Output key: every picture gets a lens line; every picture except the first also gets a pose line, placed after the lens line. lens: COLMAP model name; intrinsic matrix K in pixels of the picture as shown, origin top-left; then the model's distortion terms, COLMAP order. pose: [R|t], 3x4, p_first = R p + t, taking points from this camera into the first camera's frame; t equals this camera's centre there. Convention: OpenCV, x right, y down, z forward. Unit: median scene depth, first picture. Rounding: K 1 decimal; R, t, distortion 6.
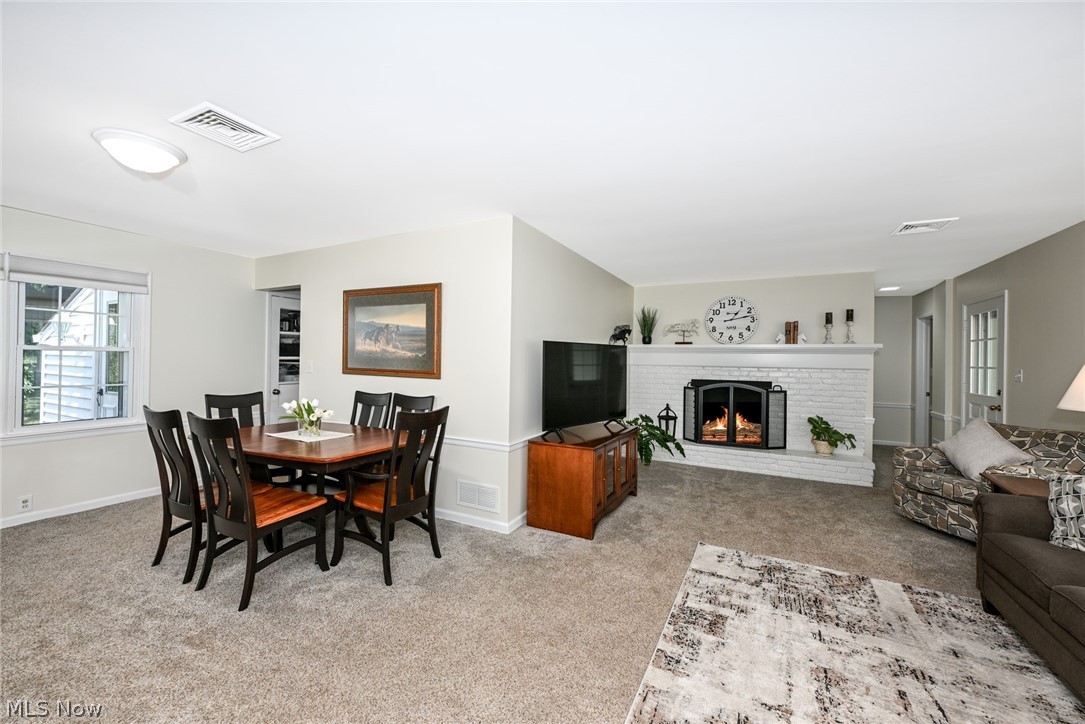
lens RADIAL K [[439.8, 0, 538.5], [0, 439.8, 359.9], [0, 0, 1]] dist [-0.000732, 0.000003]
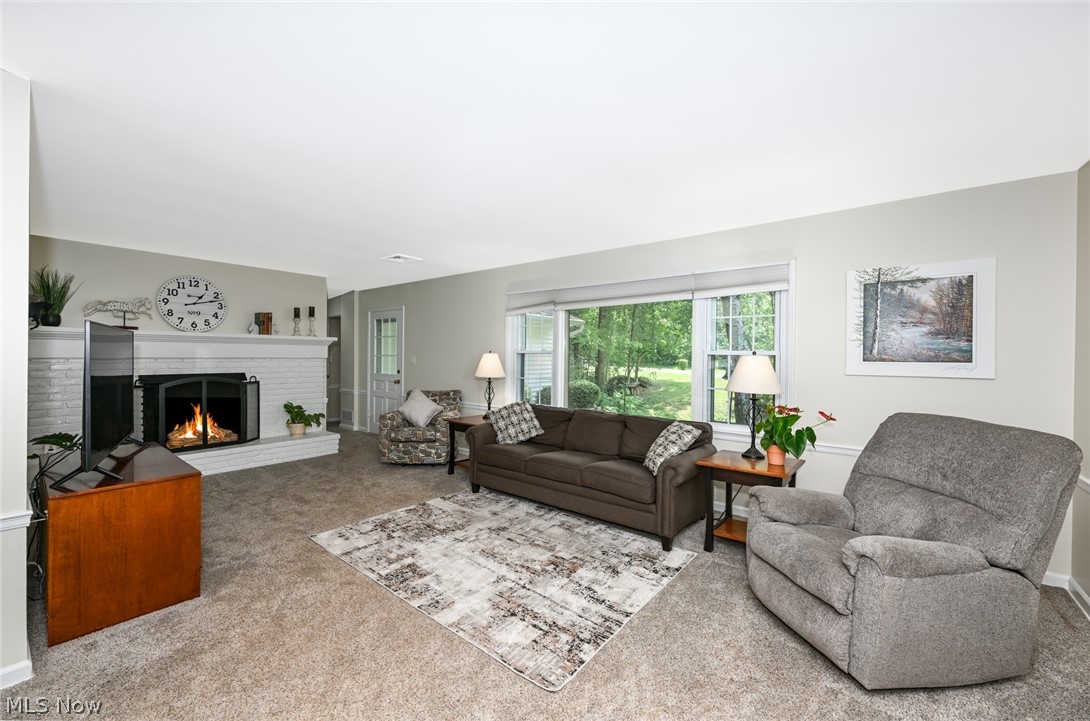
lens RADIAL K [[430.6, 0, 542.9], [0, 430.6, 359.7], [0, 0, 1]] dist [0.001937, 0.000027]
pose [[0.189891, -0.022279, 0.981552, -0.428410], [-0.004186, 0.999715, 0.023501, -0.006492], [-0.981796, -0.008571, 0.189743, 0.271271]]
